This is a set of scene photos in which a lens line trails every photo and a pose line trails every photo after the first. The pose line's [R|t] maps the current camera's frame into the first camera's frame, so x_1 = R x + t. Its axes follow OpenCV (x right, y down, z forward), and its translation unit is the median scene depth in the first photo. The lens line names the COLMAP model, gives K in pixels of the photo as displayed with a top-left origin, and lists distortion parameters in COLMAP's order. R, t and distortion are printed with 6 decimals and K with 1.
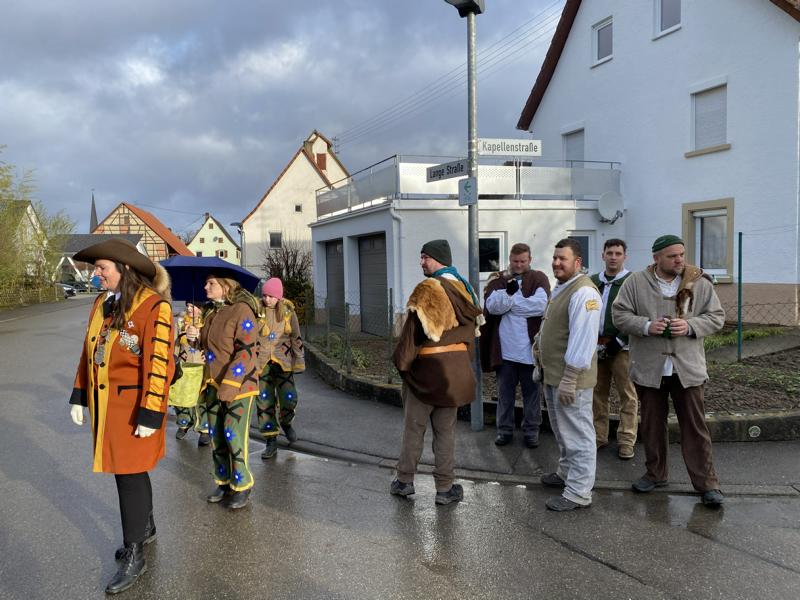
lens RADIAL K [[609.3, 0, 398.8], [0, 609.3, 301.7], [0, 0, 1]] dist [0.004843, -0.000415]
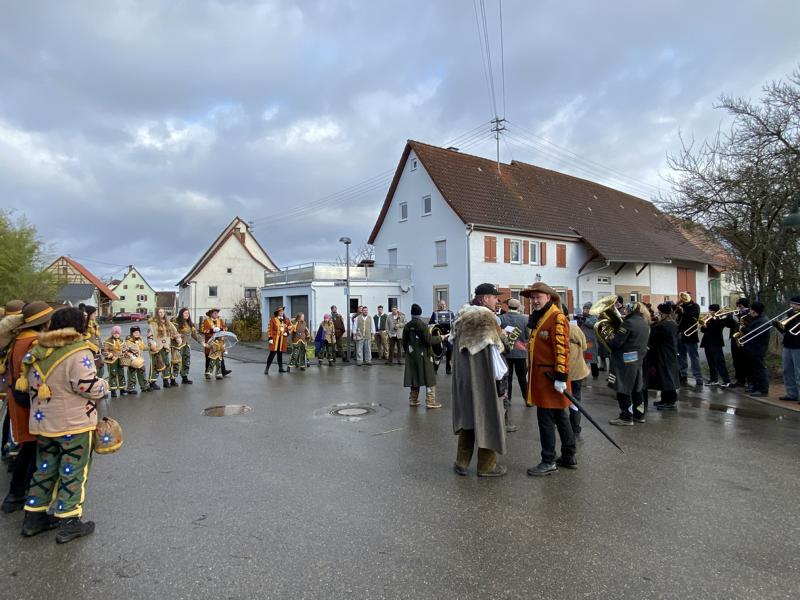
lens RADIAL K [[464.9, 0, 400.1], [0, 464.9, 303.0], [0, 0, 1]] dist [-0.000574, -0.000069]
pose [[0.970655, 0.008821, 0.240316, -0.085245], [0.008151, 0.997546, -0.069539, 0.028916], [-0.240340, 0.069457, 0.968201, -0.601899]]
